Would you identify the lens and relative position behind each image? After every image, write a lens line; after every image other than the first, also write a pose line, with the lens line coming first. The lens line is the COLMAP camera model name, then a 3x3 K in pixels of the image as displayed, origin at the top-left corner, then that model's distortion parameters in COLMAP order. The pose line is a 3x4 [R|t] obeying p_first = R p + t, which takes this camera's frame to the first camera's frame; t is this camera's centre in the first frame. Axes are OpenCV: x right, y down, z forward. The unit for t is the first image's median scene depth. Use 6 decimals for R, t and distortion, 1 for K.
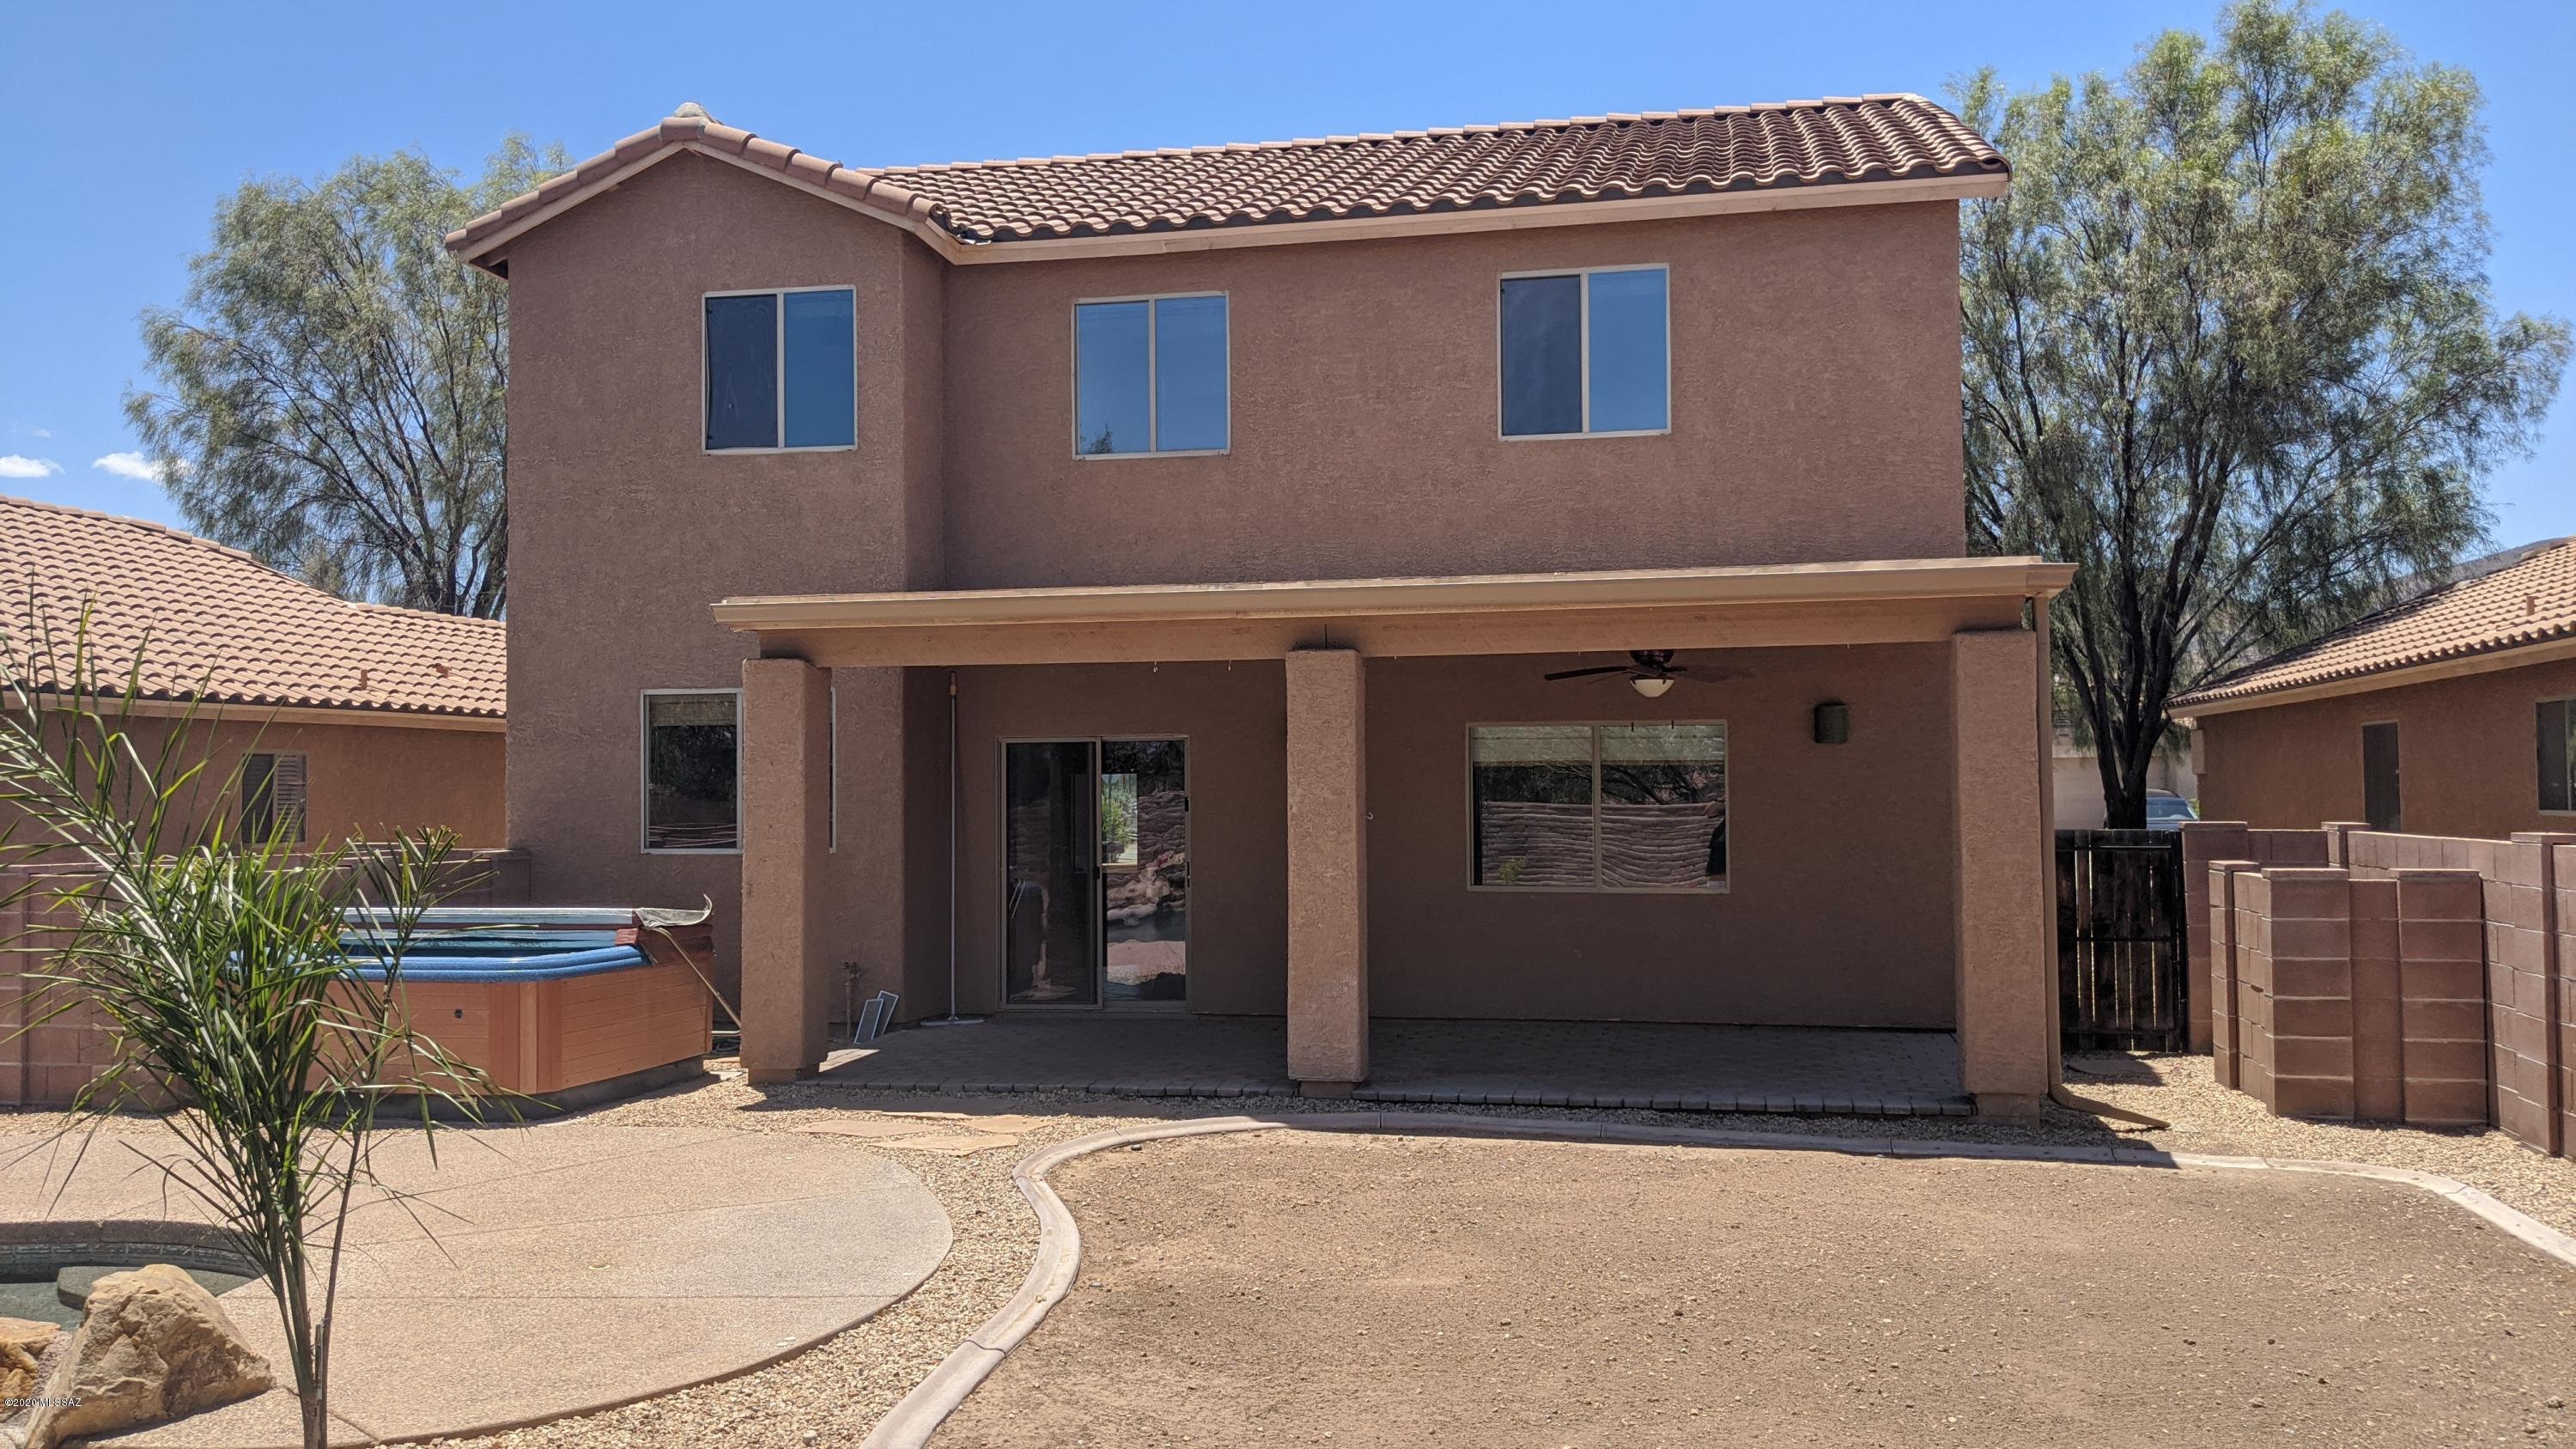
lens RADIAL K [[2008.1, 0, 1288.0], [0, 2008.1, 724.5], [0, 0, 1]] dist [0.035541, -0.085954]
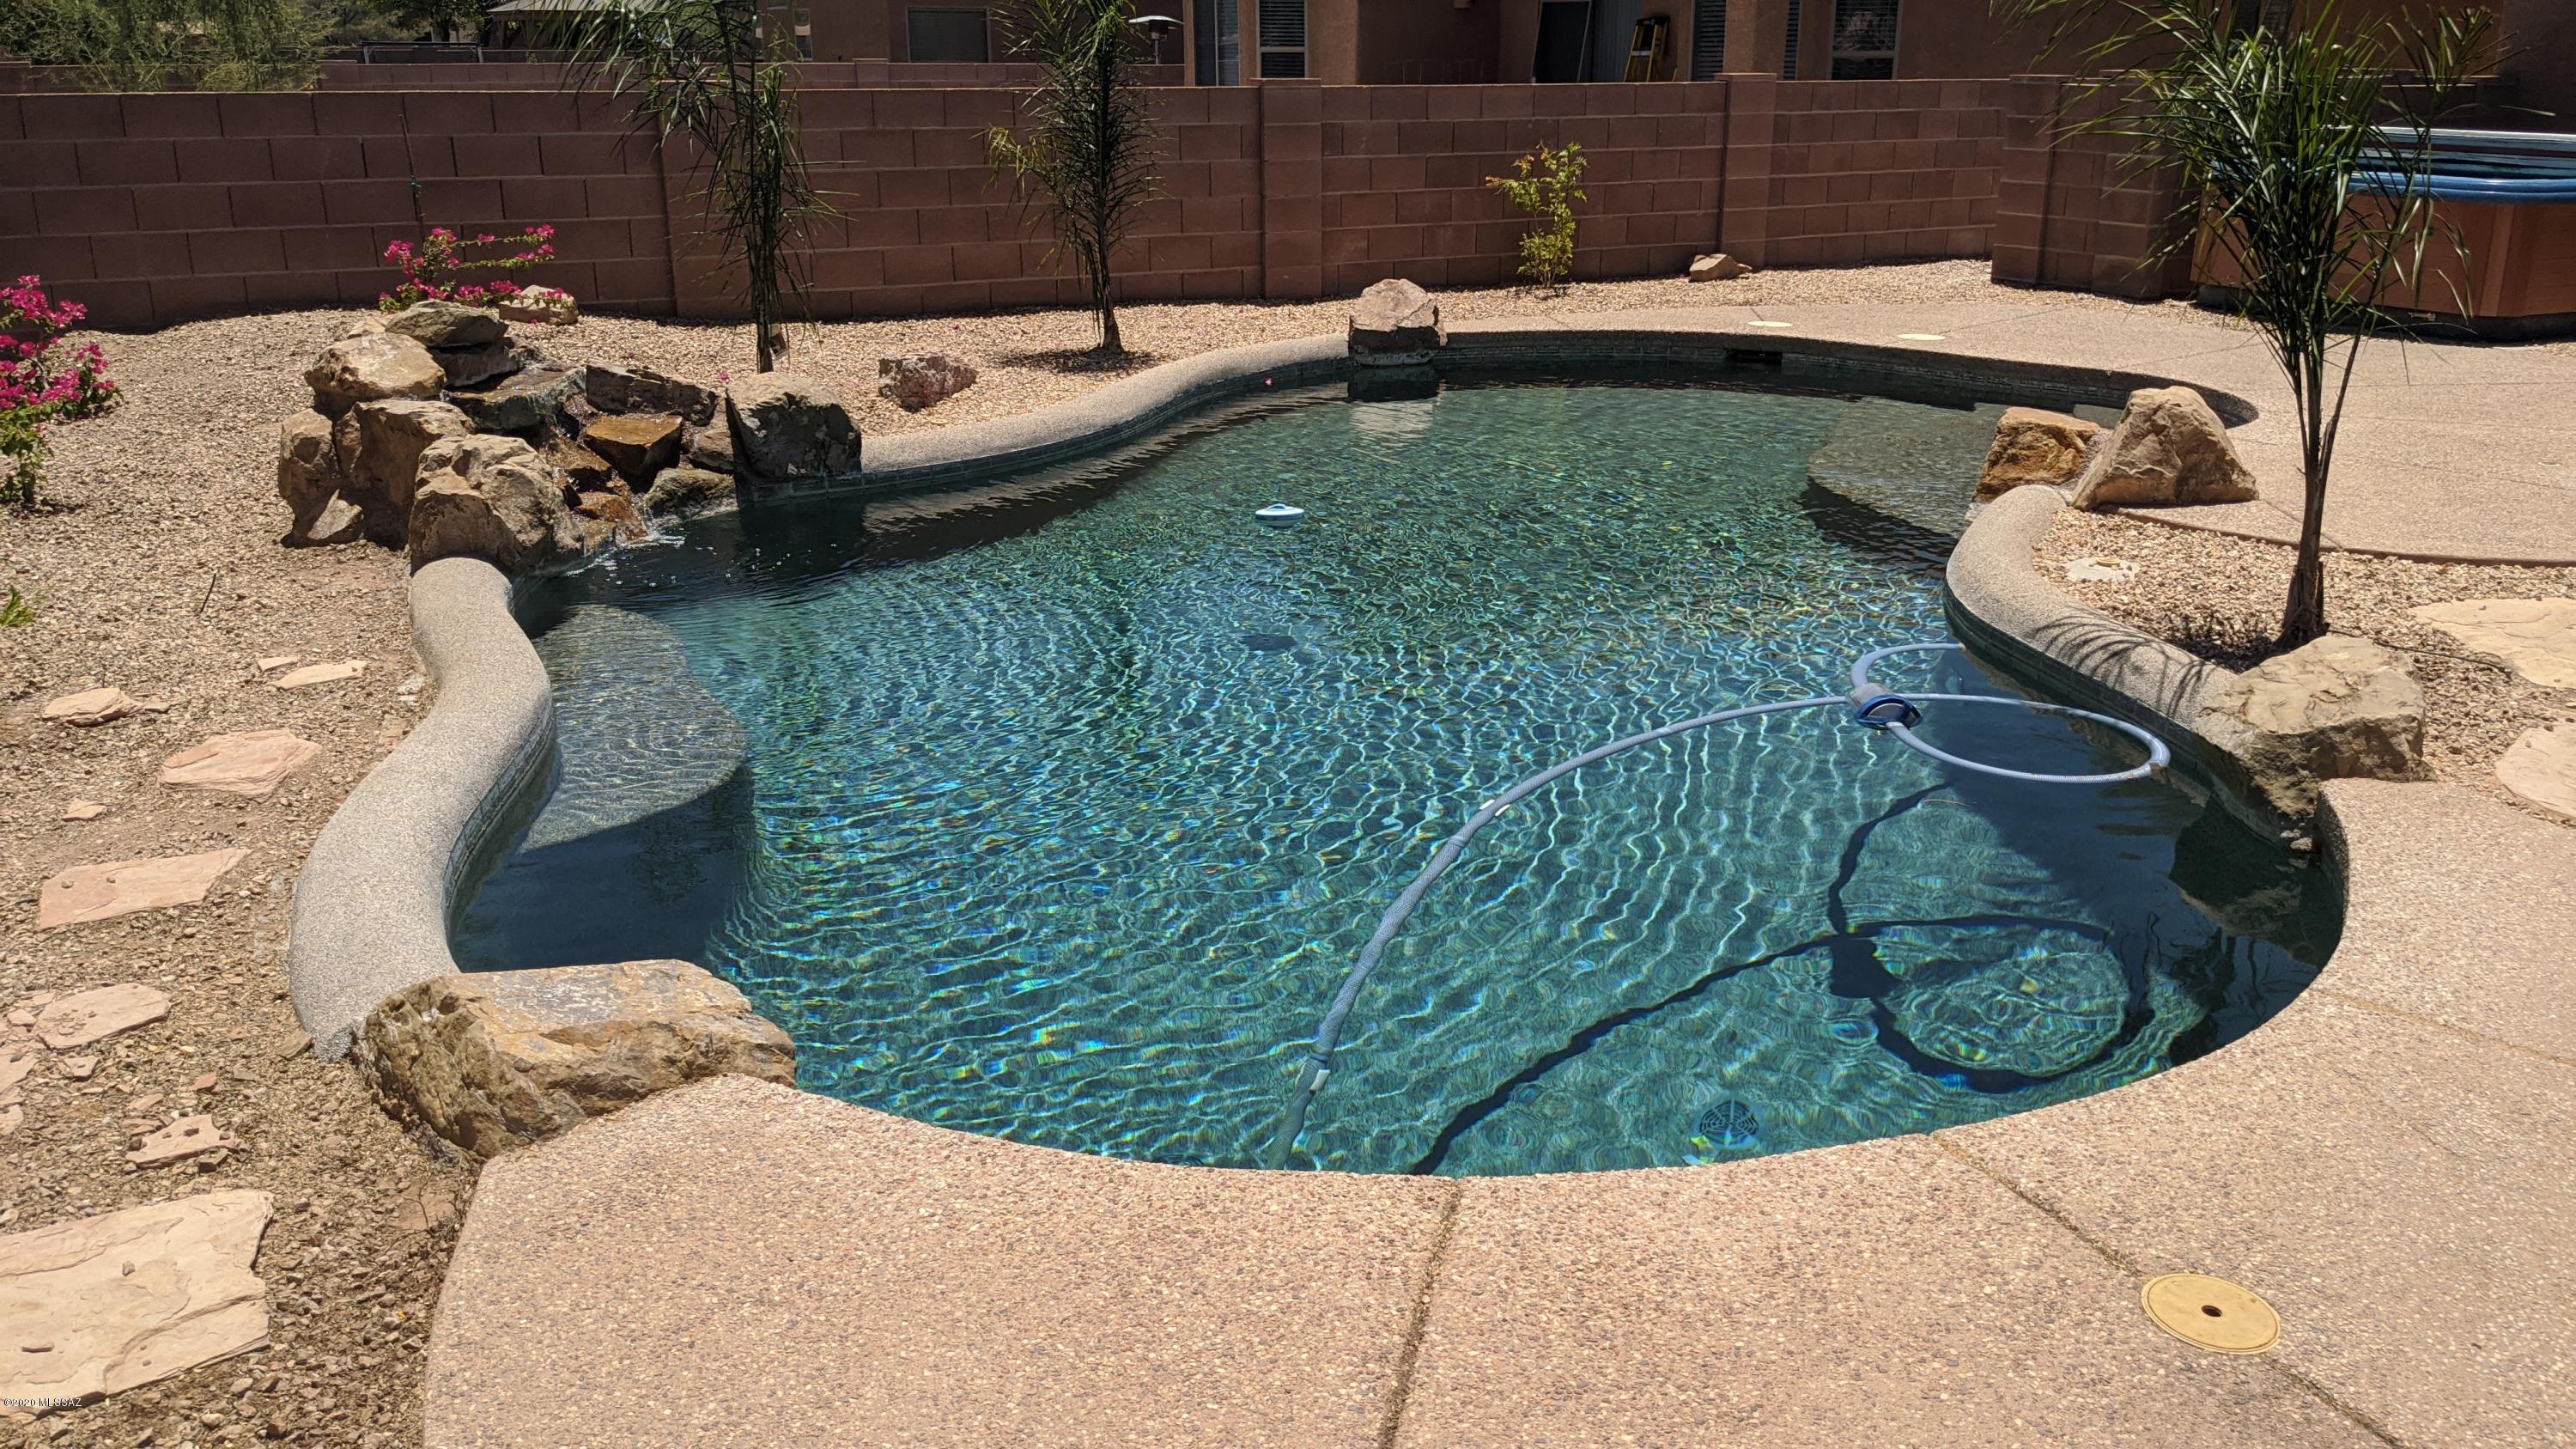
lens RADIAL K [[2008.1, 0, 1288.0], [0, 2008.1, 724.5], [0, 0, 1]] dist [0.035541, -0.085954]
pose [[0.637839, 0.242557, -0.730977, 0.058073], [0.035634, 0.938801, 0.342613, 0.015202], [0.769345, -0.244580, 0.590161, -0.237325]]
